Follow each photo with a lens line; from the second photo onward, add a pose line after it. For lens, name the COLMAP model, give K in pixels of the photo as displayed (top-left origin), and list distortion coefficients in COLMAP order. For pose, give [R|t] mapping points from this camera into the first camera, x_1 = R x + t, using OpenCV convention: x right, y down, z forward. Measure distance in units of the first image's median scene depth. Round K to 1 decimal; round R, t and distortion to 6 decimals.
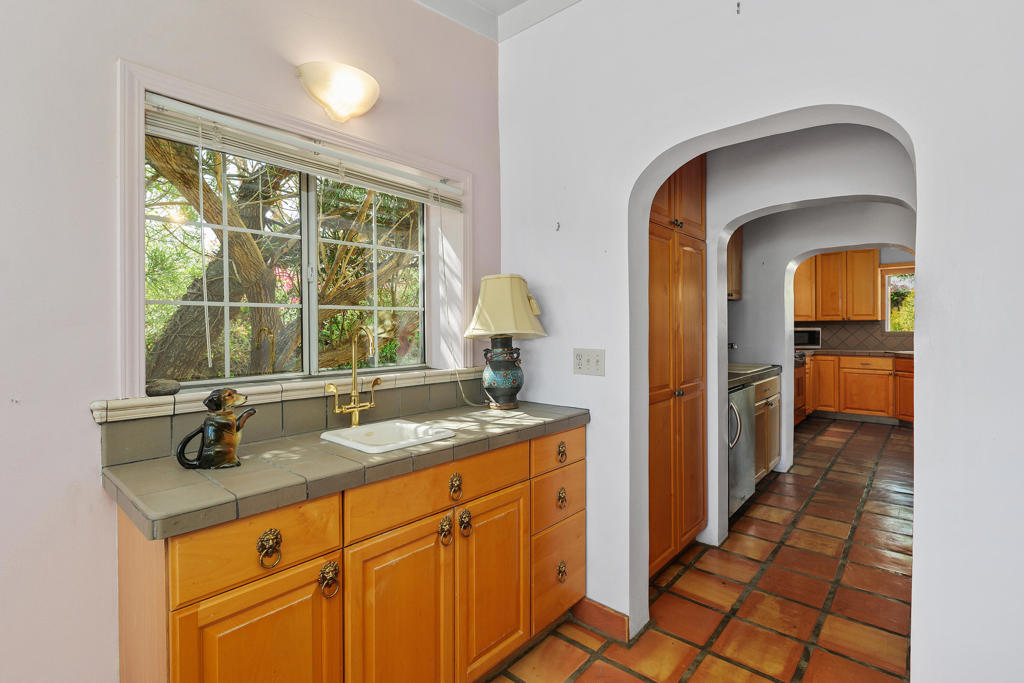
lens RADIAL K [[481.4, 0, 512.0], [0, 481.4, 329.3], [0, 0, 1]] dist [-0.002066, -0.000428]
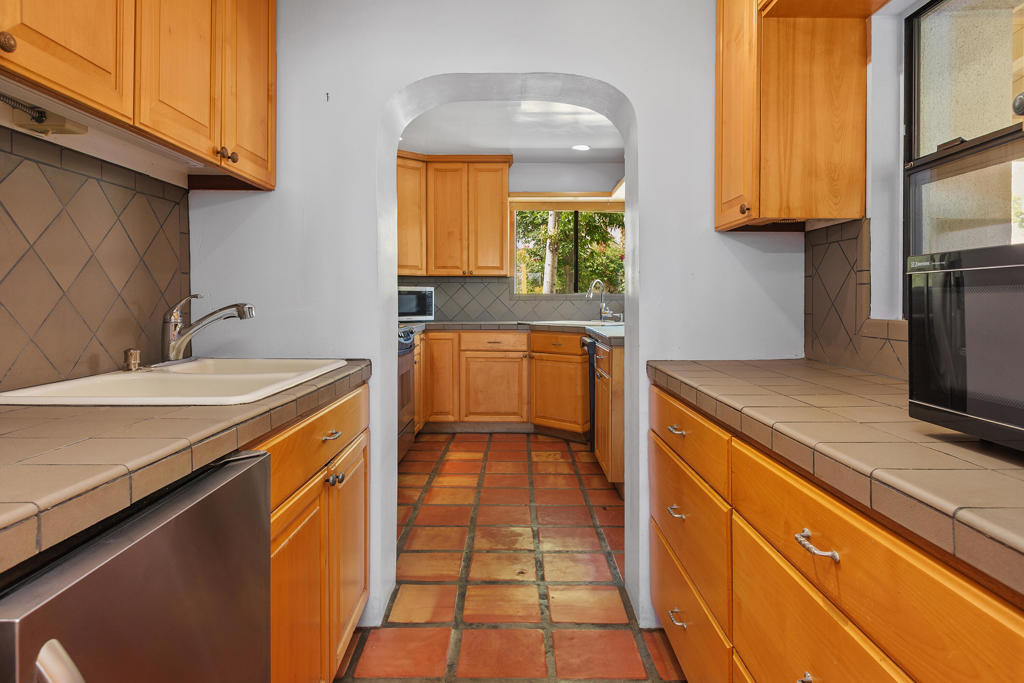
lens RADIAL K [[617.6, 0, 504.2], [0, 617.6, 295.3], [0, 0, 1]] dist [-0.036459, -0.000214]
pose [[0.762279, 0.008029, 0.647199, 0.205174], [-0.001813, 0.999946, -0.010270, 0.016793], [-0.647246, 0.006655, 0.762252, 0.351895]]
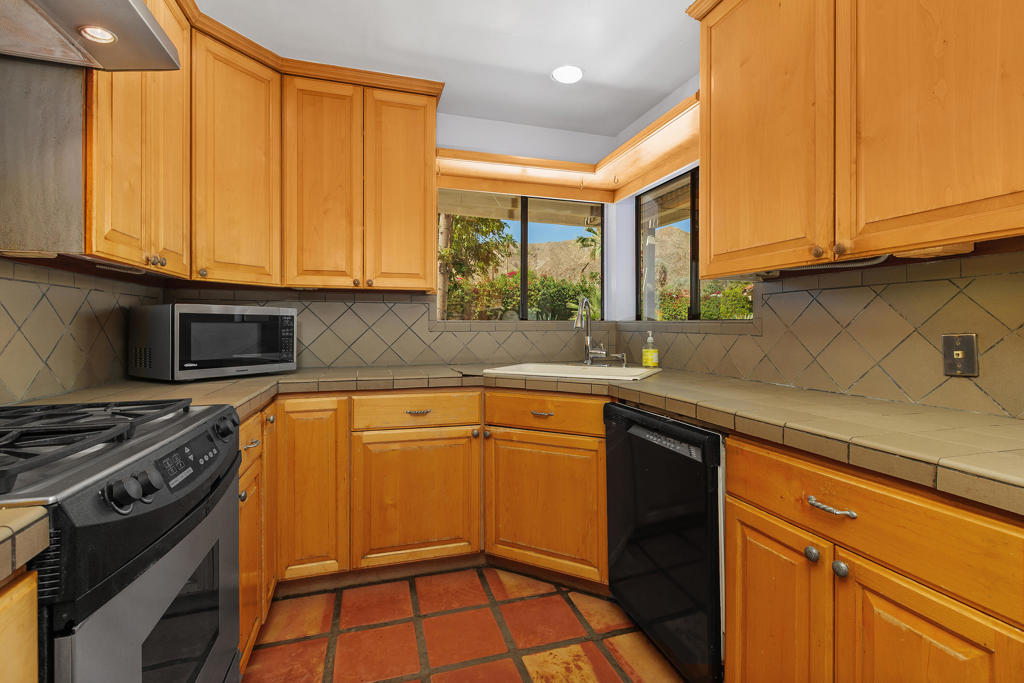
lens RADIAL K [[465.3, 0, 511.8], [0, 465.3, 325.0], [0, 0, 1]] dist [0.004846, -0.001773]
pose [[0.522255, 0.005894, 0.852769, 0.473635], [0.000272, 0.999975, -0.007078, 0.011883], [-0.852789, 0.003929, 0.522240, 0.750654]]
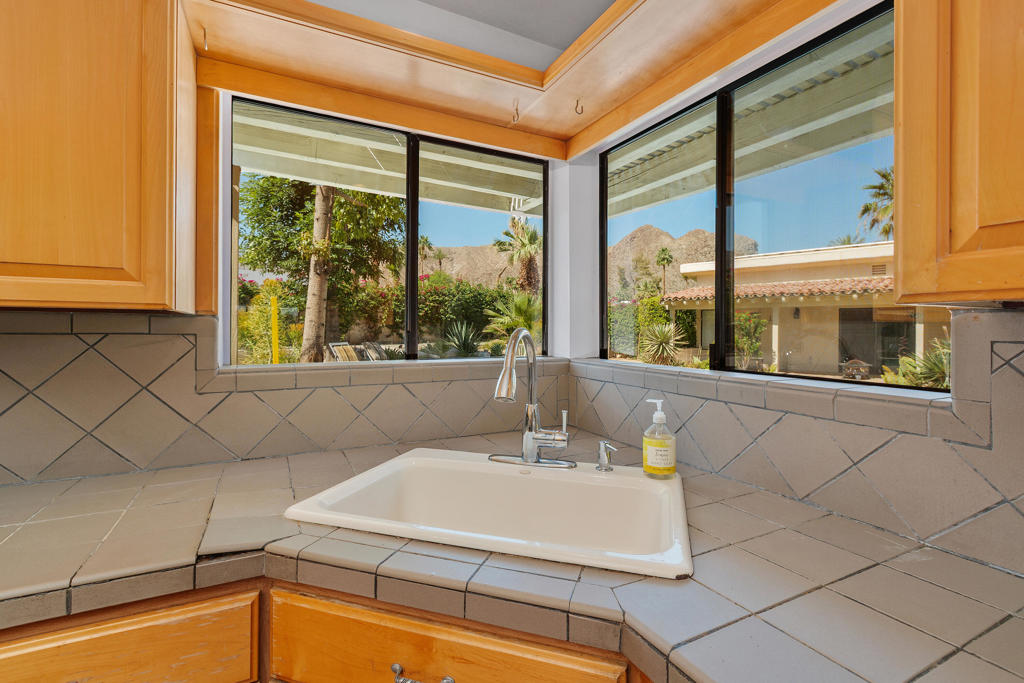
lens RADIAL K [[465.3, 0, 511.9], [0, 465.3, 329.3], [0, 0, 1]] dist [0.004846, -0.001773]
pose [[0.361688, 0.007934, 0.932265, 0.658859], [-0.002392, 0.999968, -0.007582, -0.011529], [-0.932296, 0.000513, 0.361696, 0.838253]]
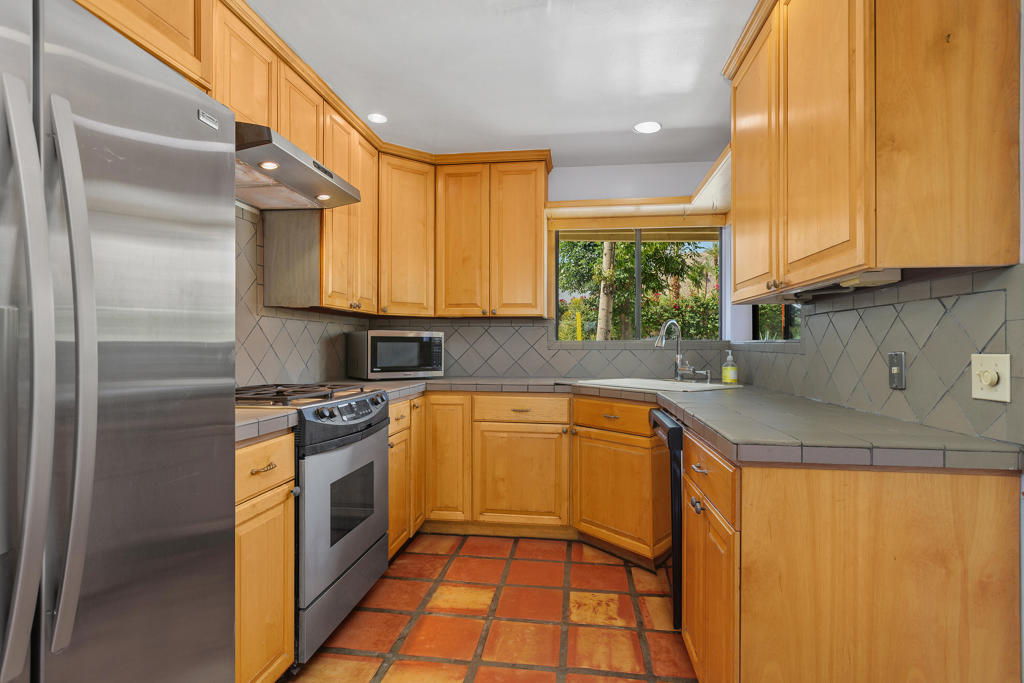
lens RADIAL K [[513.3, 0, 508.5], [0, 513.3, 341.2], [0, 0, 1]] dist [-0.000401, 0.000274]
pose [[0.831158, 0.011183, 0.555923, 0.446167], [-0.004533, 0.999901, -0.013337, 0.013244], [-0.556017, 0.008565, 0.831127, 0.590490]]
